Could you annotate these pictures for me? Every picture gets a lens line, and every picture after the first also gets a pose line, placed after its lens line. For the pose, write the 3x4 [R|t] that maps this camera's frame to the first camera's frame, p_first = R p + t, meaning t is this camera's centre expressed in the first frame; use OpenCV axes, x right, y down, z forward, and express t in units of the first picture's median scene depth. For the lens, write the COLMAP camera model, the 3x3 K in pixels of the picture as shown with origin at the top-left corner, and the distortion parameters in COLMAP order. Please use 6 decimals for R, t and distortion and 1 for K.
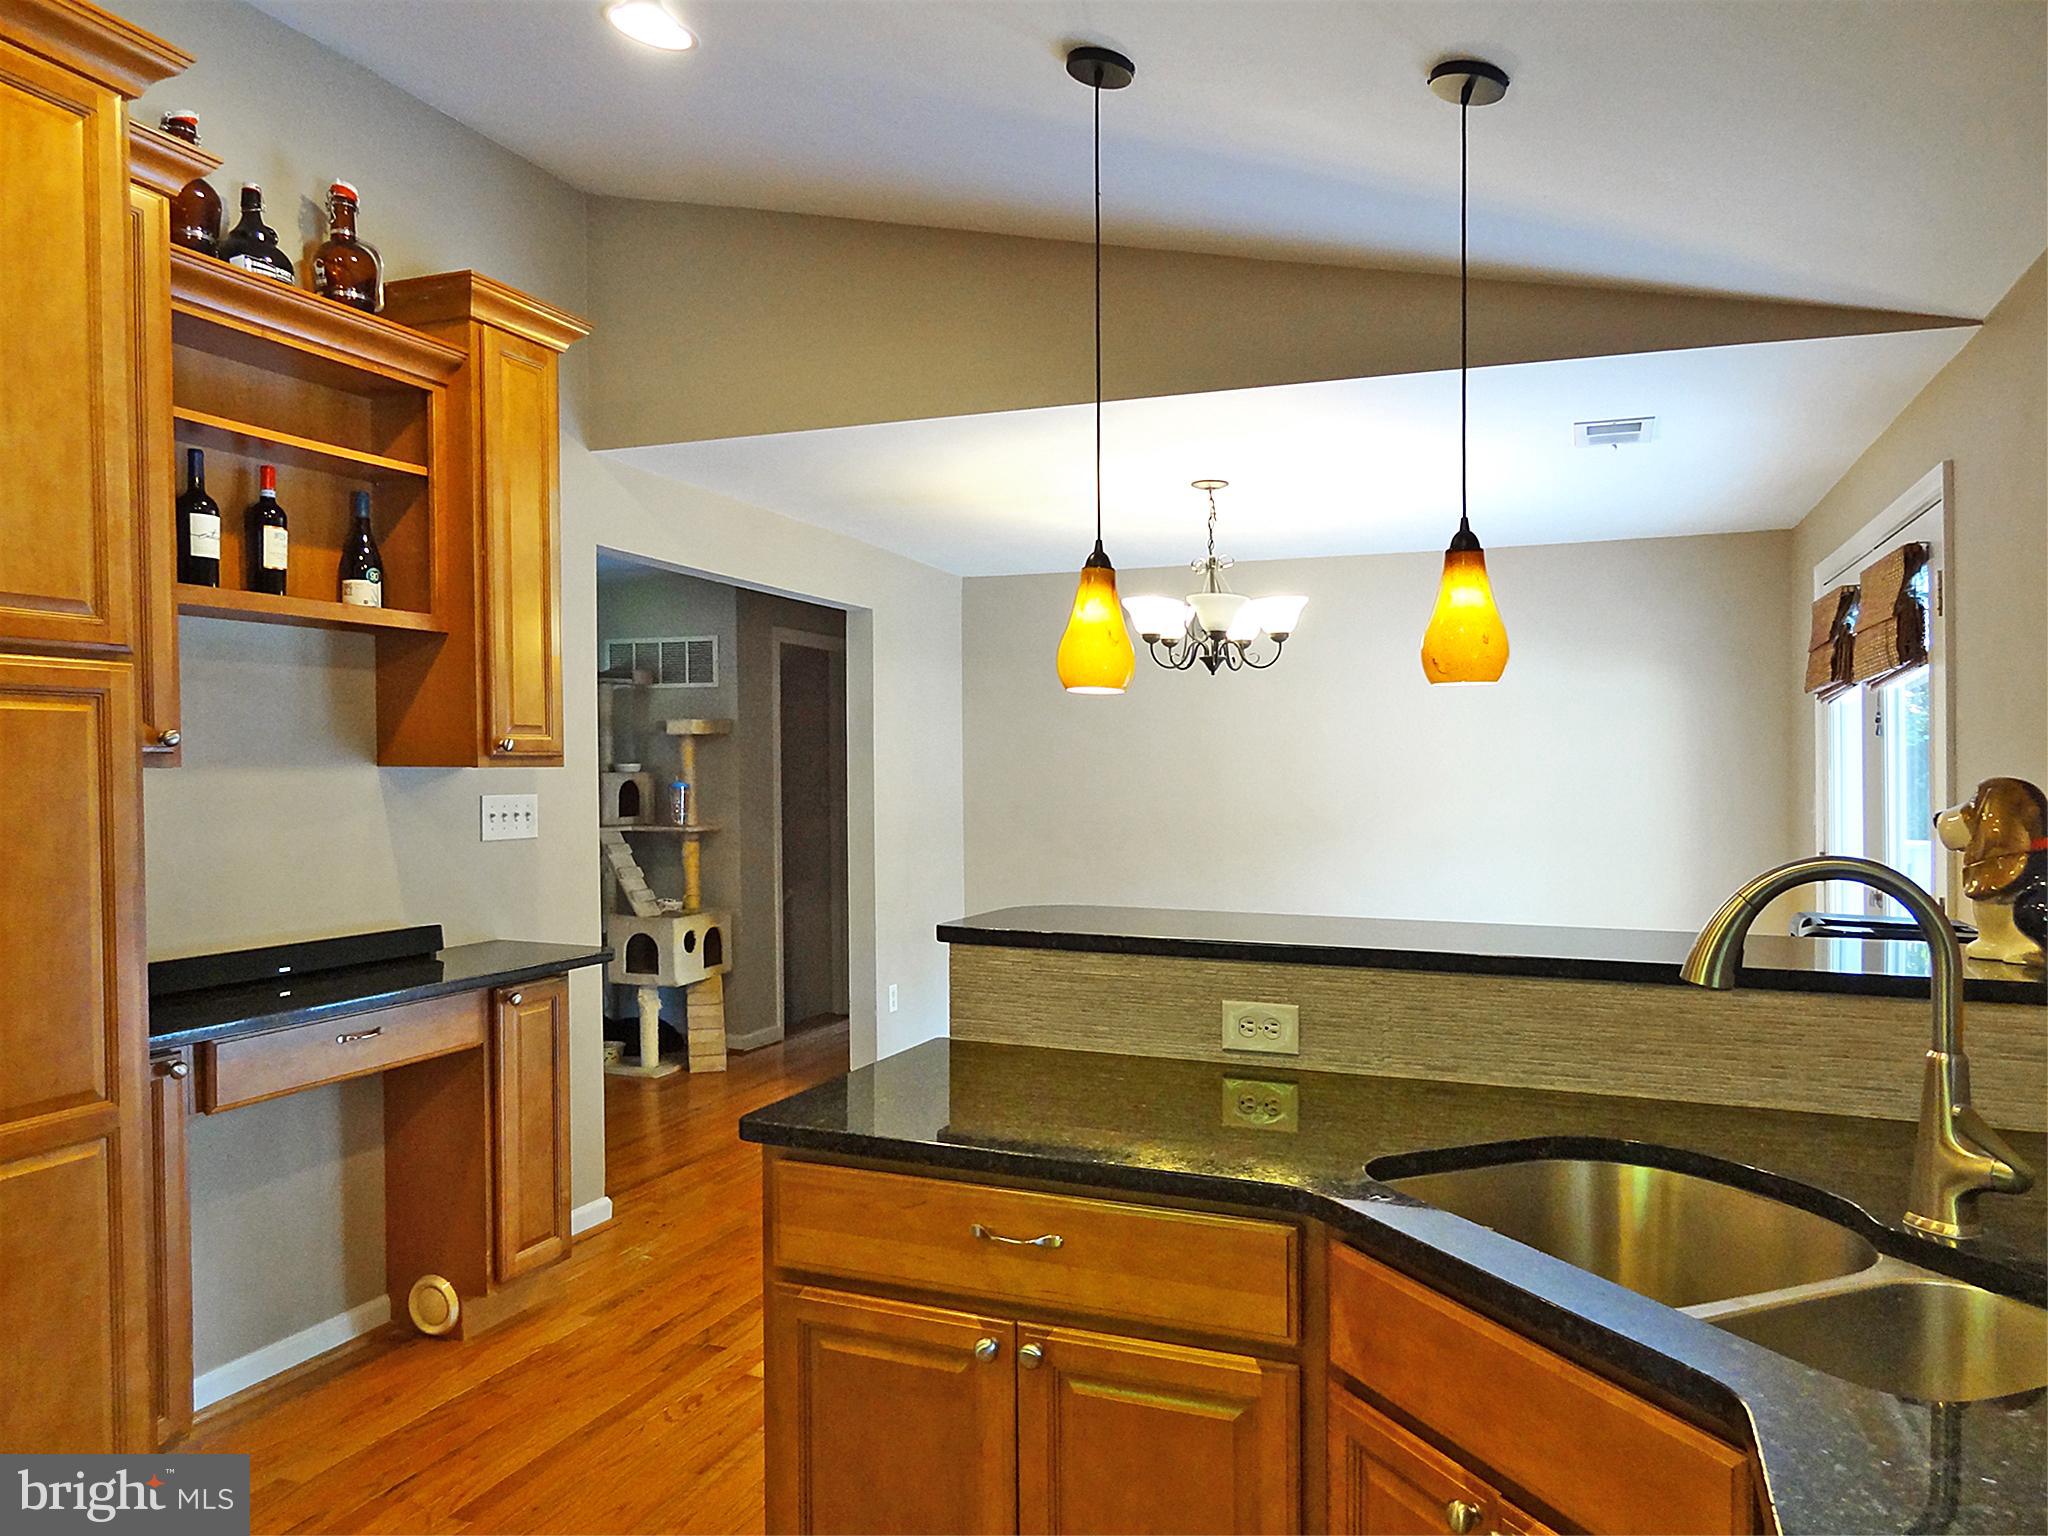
lens RADIAL K [[1435.1, 0, 1024.3], [0, 1435.1, 825.1], [0, 0, 1]] dist [-0.003657, -0.000582]
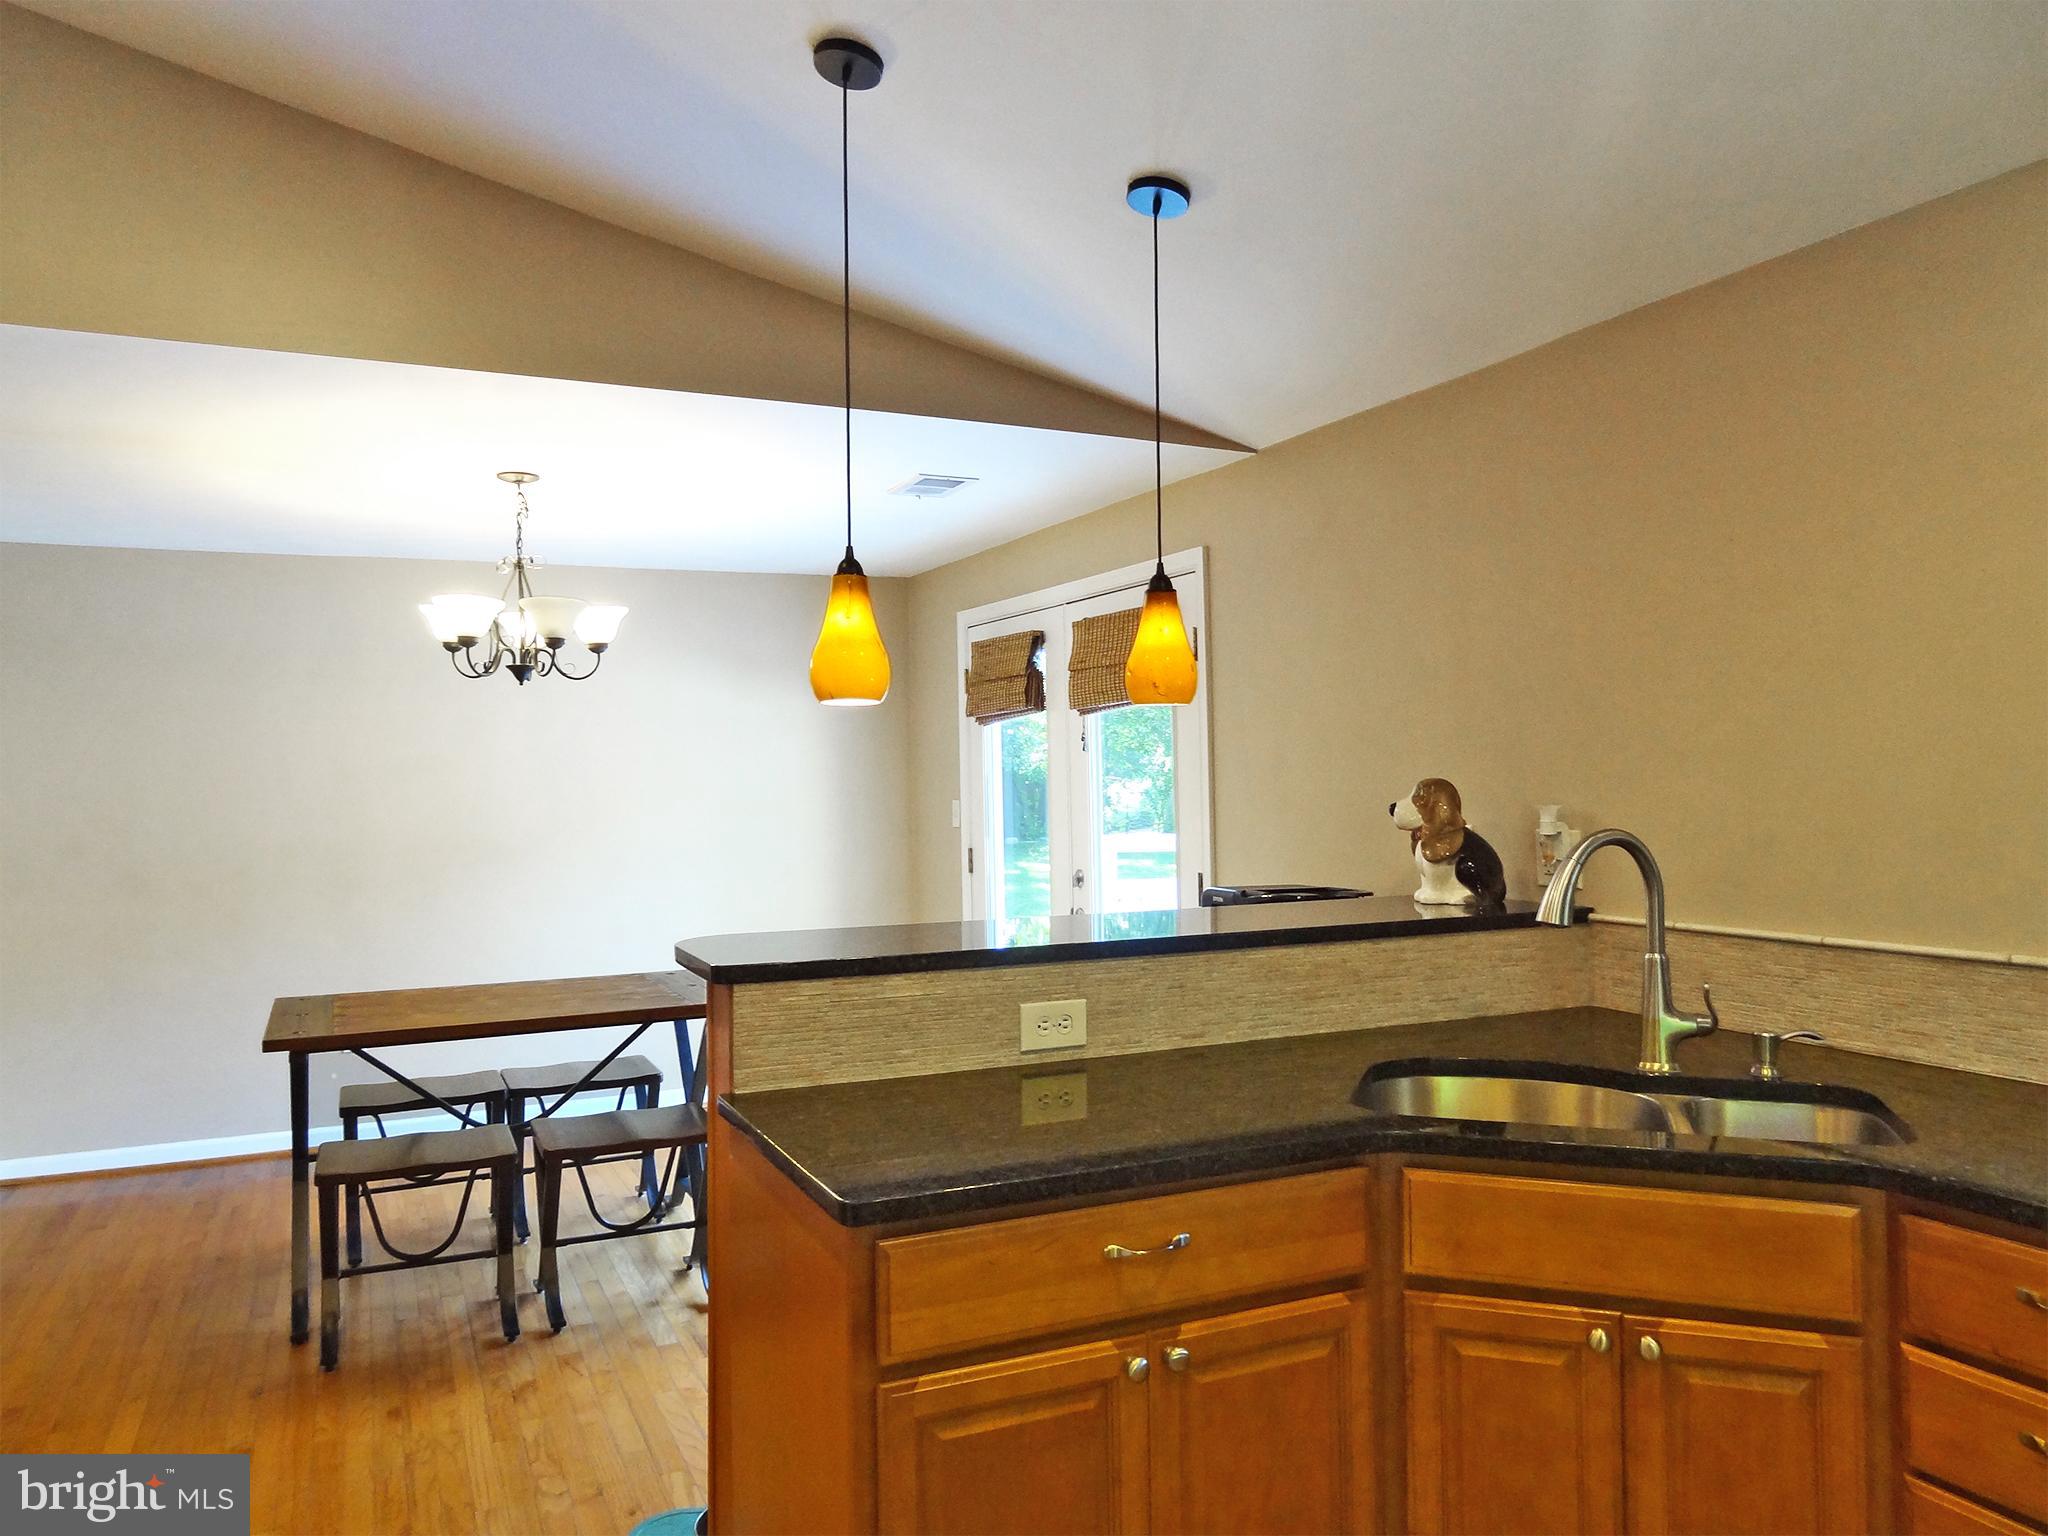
lens RADIAL K [[1457.9, 0, 1026.1], [0, 1457.9, 766.9], [0, 0, 1]] dist [-0.008977, -0.001709]
pose [[0.682733, -0.008275, 0.730621, -0.637951], [0.047677, 0.998309, -0.033245, -0.013819], [-0.729111, 0.057531, 0.681973, 0.277857]]
